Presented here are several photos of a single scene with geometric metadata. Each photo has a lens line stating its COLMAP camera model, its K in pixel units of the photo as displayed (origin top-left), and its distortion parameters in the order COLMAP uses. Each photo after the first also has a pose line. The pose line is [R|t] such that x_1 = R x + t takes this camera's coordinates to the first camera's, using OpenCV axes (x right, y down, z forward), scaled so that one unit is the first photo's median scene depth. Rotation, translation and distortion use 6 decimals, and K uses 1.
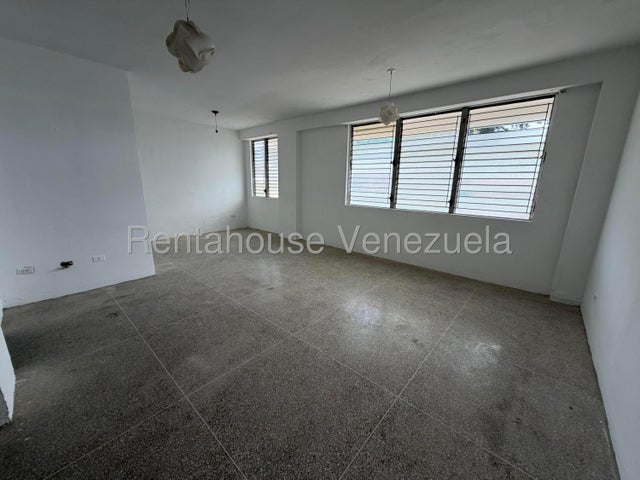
lens RADIAL K [[254.9, 0, 317.2], [0, 254.9, 238.9], [0, 0, 1]] dist [-0.000025, 0.000235]
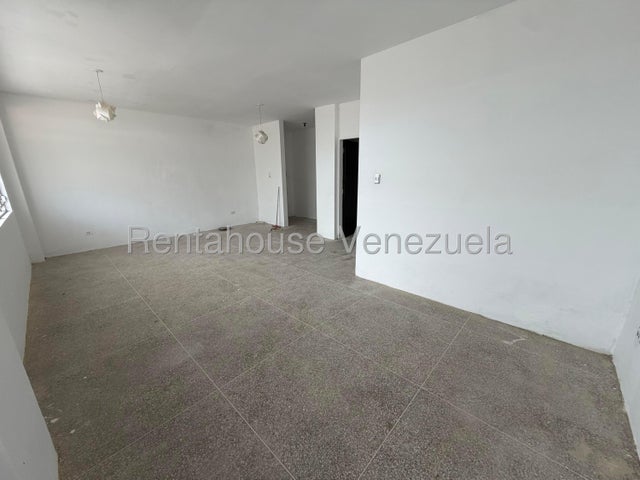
lens RADIAL K [[254.9, 0, 320.7], [0, 254.9, 241.0], [0, 0, 1]] dist [-0.000025, 0.000235]
pose [[-0.999944, -0.003833, 0.009824, -0.511098], [0.001103, 0.888474, 0.458926, -0.418404], [-0.010487, 0.458912, -0.888420, 1.800879]]
